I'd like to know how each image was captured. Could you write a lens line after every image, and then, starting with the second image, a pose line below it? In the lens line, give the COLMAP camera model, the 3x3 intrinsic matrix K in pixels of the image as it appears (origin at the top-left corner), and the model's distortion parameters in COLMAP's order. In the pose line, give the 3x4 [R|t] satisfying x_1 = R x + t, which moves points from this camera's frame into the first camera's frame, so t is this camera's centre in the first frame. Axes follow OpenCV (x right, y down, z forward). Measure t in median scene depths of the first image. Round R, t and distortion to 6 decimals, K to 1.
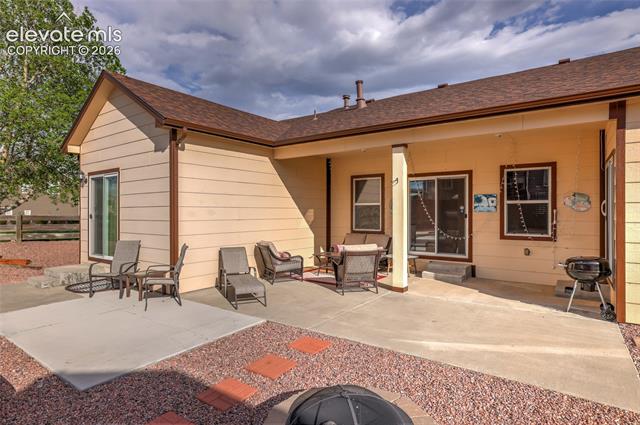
lens RADIAL K [[357.7, 0, 319.0], [0, 357.7, 215.1], [0, 0, 1]] dist [-0.012499, 0.001300]
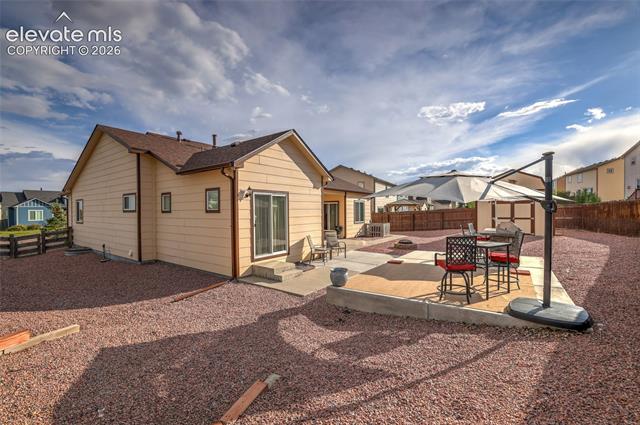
lens RADIAL K [[272.0, 0, 319.3], [0, 272.0, 209.7], [0, 0, 1]] dist [-0.003206, 0.000041]
pose [[-0.010305, 0.003261, 0.999942, -1.724366], [0.017706, 0.999839, -0.003078, -0.048973], [-0.999790, 0.017673, -0.010361, 0.871212]]
